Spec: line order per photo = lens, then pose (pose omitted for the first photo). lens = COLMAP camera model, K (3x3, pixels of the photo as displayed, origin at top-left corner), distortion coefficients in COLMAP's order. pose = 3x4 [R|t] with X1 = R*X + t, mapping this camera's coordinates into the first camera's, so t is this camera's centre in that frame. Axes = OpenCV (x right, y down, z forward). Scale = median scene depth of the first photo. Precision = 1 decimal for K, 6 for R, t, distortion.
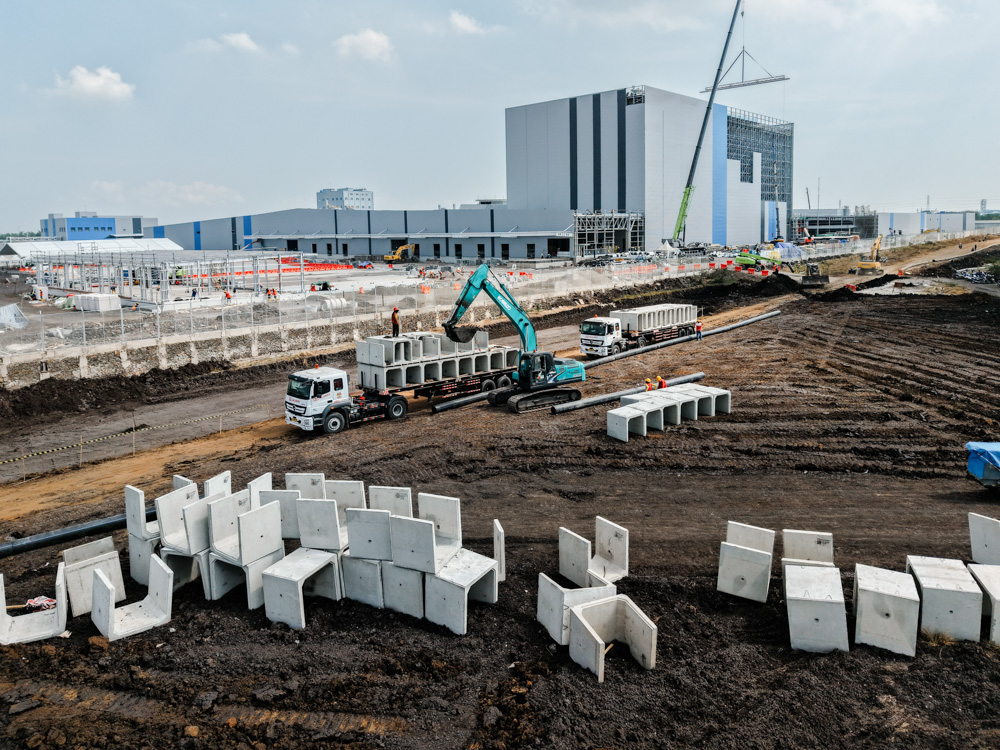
lens RADIAL K [[732.7, 0, 499.1], [0, 732.7, 300.6], [0, 0, 1]] dist [0.045196, -0.002346]
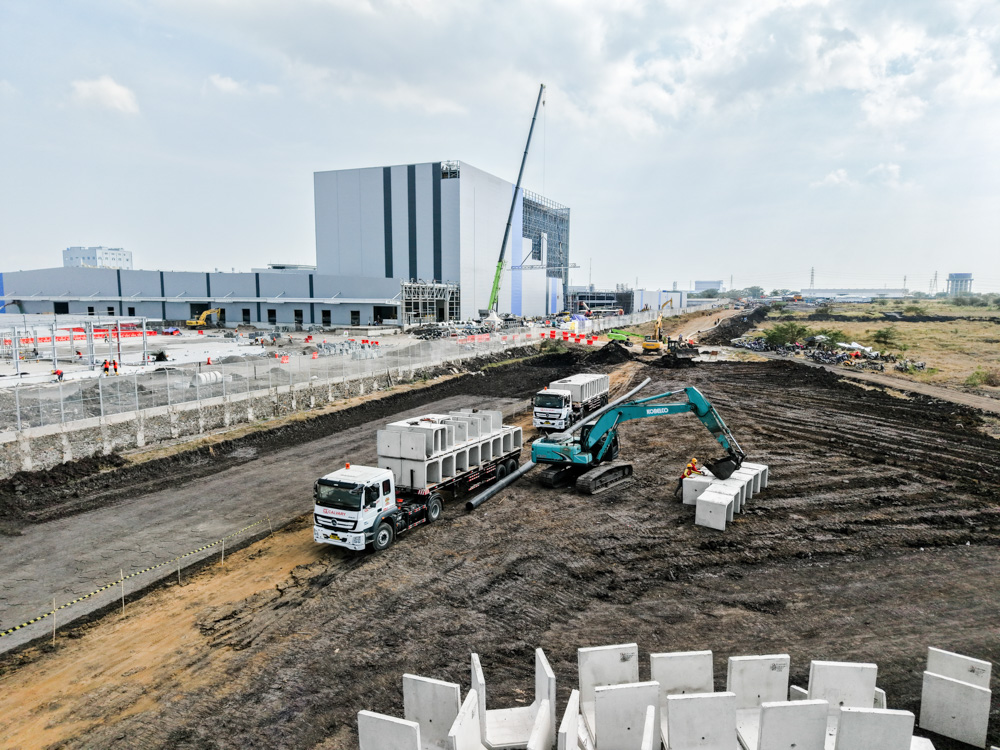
lens RADIAL K [[672.6, 0, 502.1], [0, 672.6, 388.1], [0, 0, 1]] dist [0.105996, -0.169666]
pose [[0.941477, -0.021427, 0.336395, -0.085019], [0.009570, 0.999274, 0.036866, -0.005048], [-0.336941, -0.031489, 0.940999, 0.065544]]
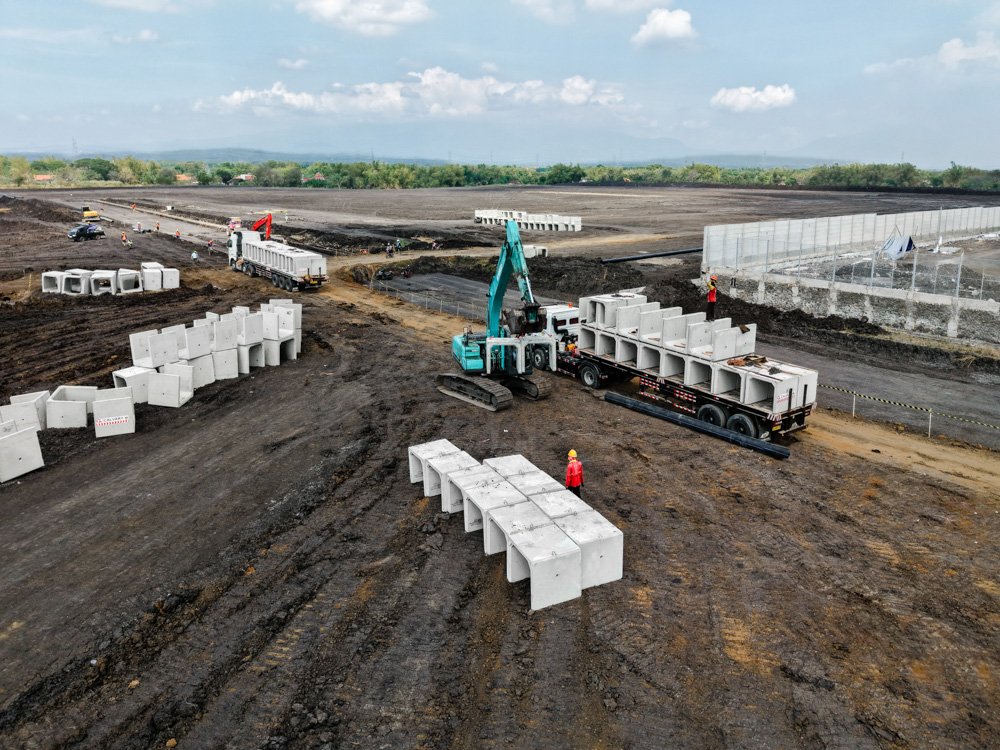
lens RADIAL K [[674.8, 0, 497.8], [0, 674.8, 387.3], [0, 0, 1]] dist [0.031936, -0.063914]
pose [[-0.151585, 0.316156, -0.936519, 0.165292], [-0.095170, 0.938397, 0.332195, -0.025178], [0.983852, 0.139484, -0.112159, 0.258504]]
